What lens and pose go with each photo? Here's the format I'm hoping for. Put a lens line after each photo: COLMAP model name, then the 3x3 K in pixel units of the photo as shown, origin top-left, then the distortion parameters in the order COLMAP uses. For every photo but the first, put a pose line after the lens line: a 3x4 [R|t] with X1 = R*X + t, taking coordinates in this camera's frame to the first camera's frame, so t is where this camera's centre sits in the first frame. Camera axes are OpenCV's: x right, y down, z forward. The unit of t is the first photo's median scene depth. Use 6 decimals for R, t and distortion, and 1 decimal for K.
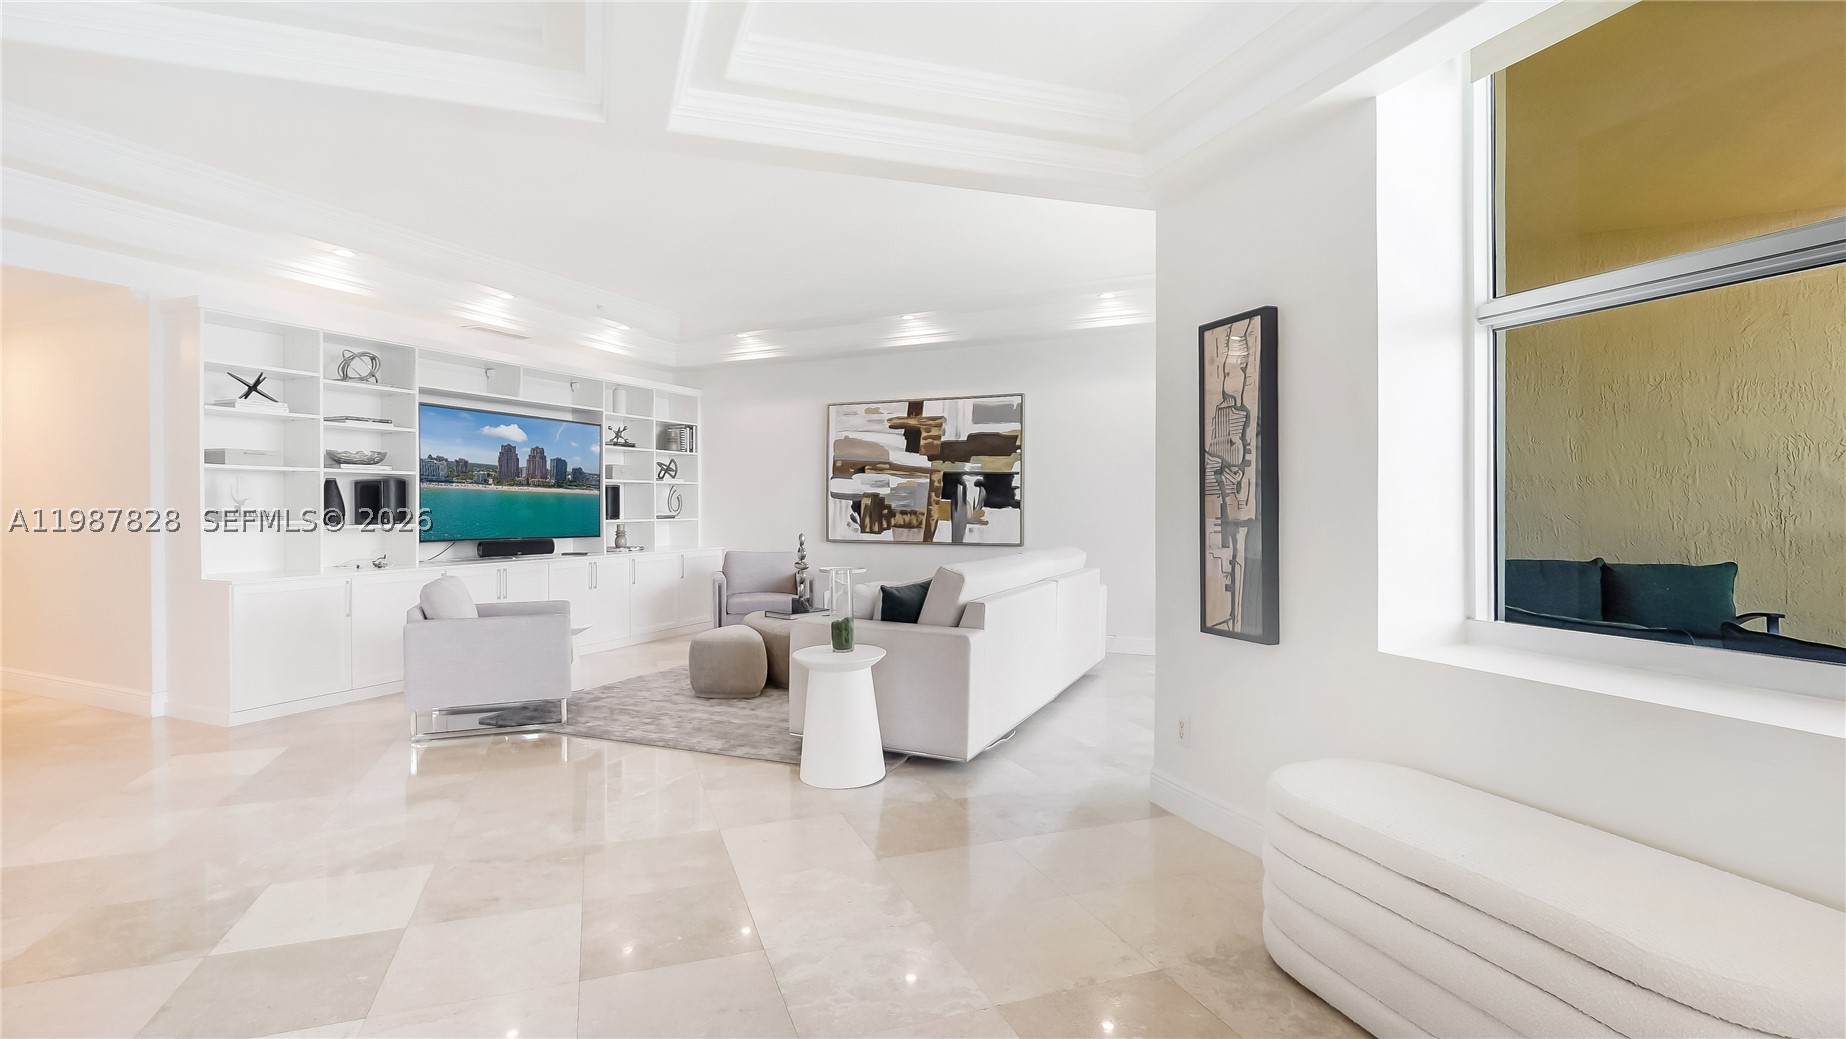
lens RADIAL K [[880.0, 0, 918.8], [0, 880.0, 525.0], [0, 0, 1]] dist [-0.007112, 0.003031]
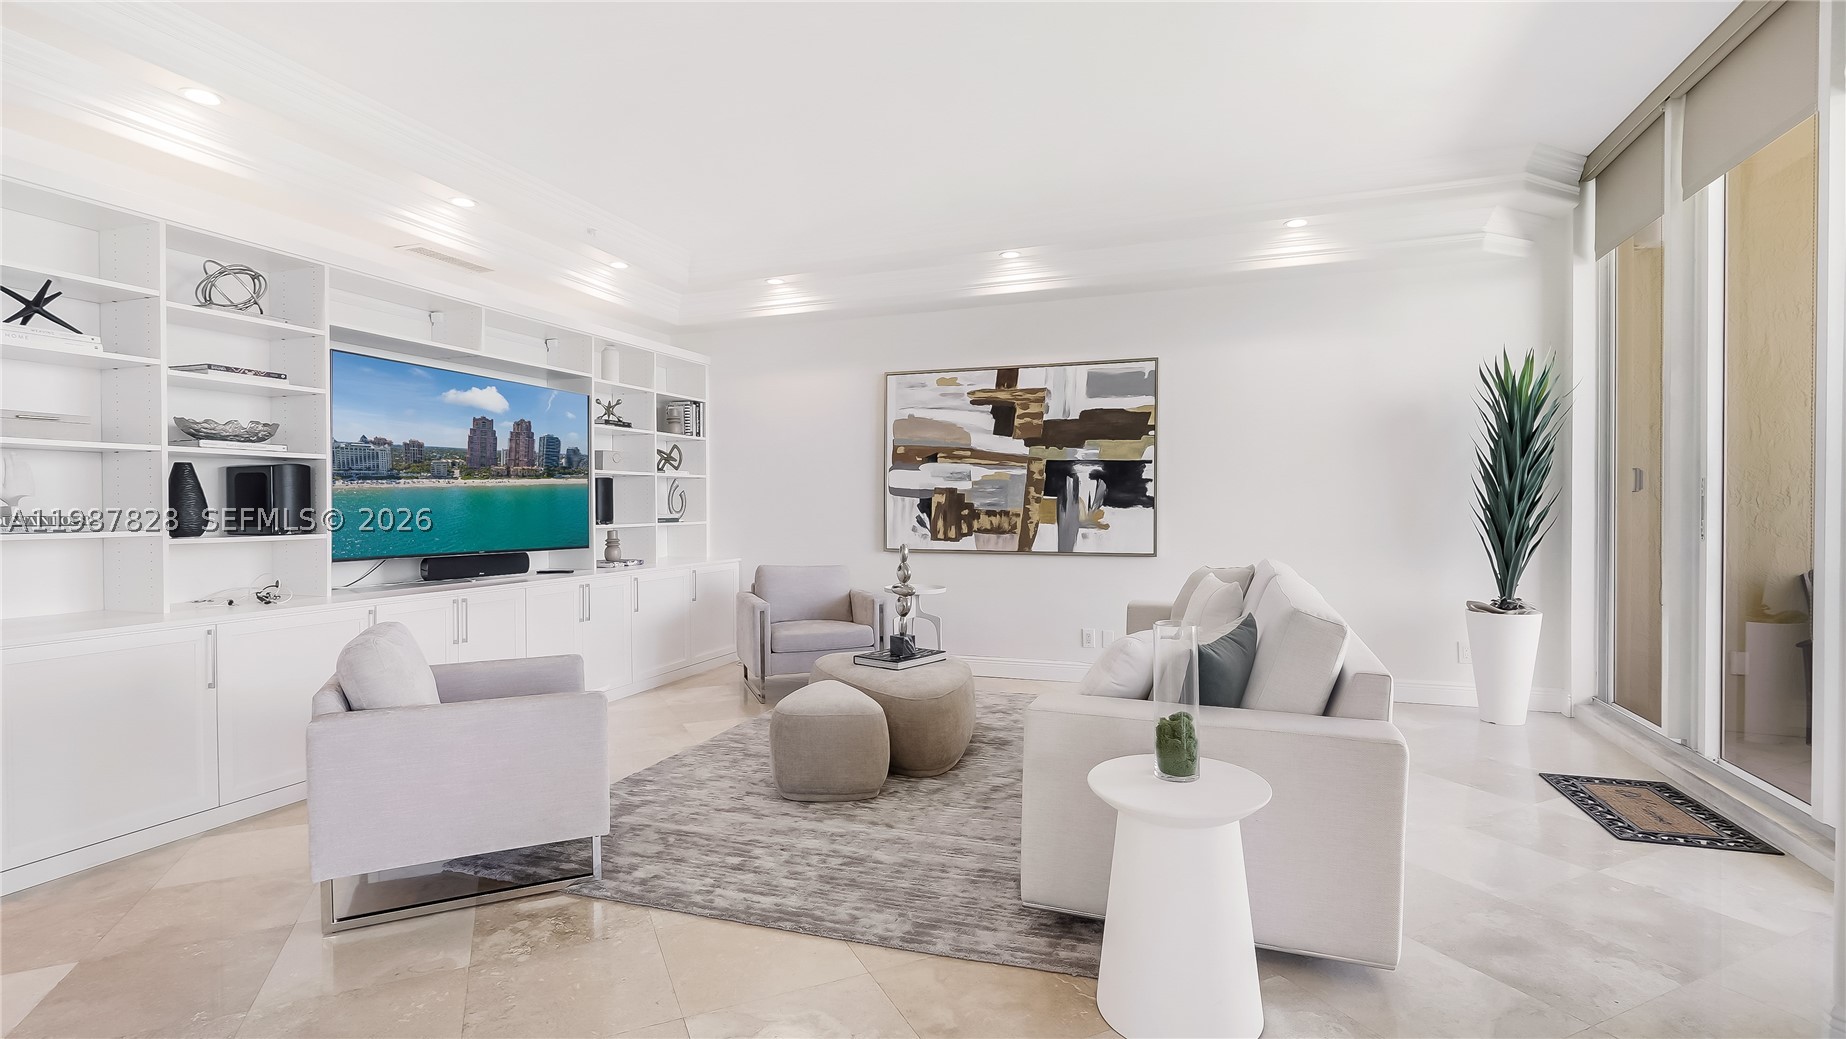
lens RADIAL K [[880.0, 0, 925.7], [0, 880.0, 527.0], [0, 0, 1]] dist [-0.007112, 0.003031]
pose [[0.996639, -0.005109, 0.081761, -0.151371], [0.004893, 0.999984, 0.002840, -0.005111], [-0.081774, -0.002430, 0.996648, 0.260498]]
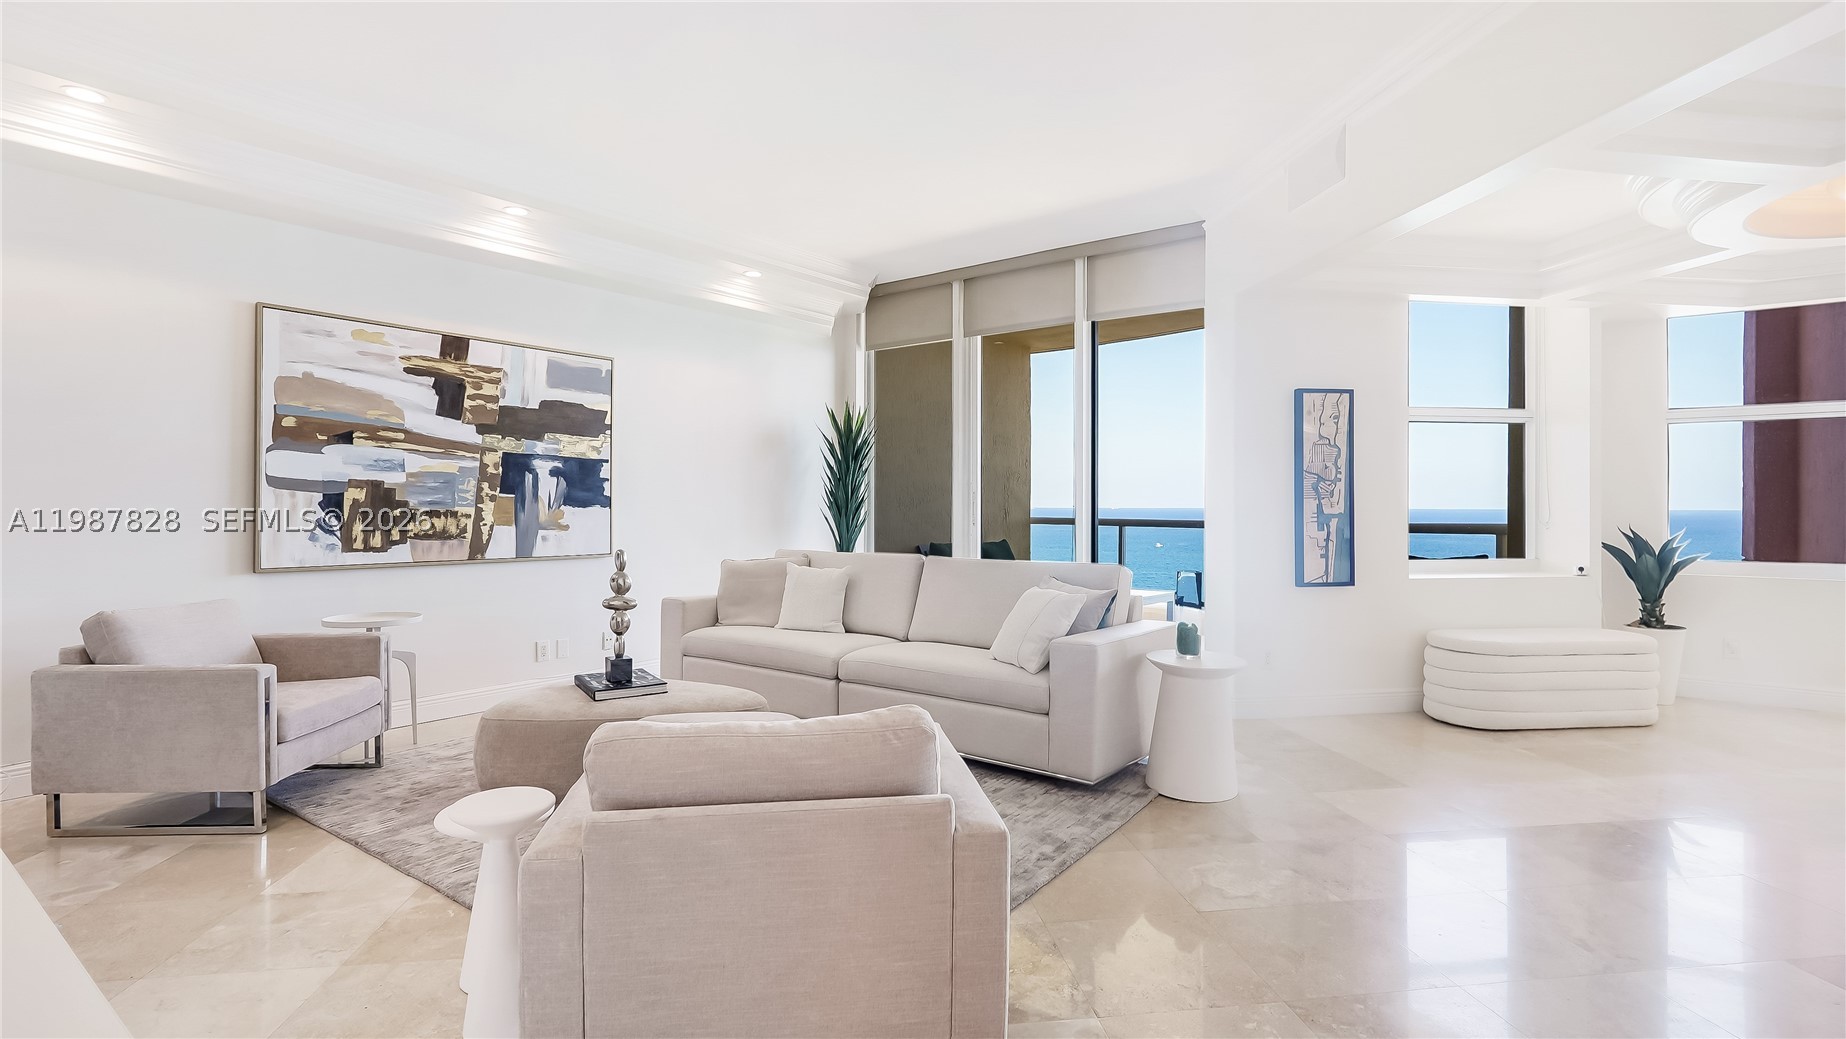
lens RADIAL K [[880.0, 0, 911.5], [0, 880.0, 515.5], [0, 0, 1]] dist [-0.007112, 0.003031]
pose [[0.212746, -0.010209, 0.977054, -0.598096], [0.019007, 0.999799, 0.006308, -0.011828], [-0.976923, 0.017229, 0.212897, 0.601811]]
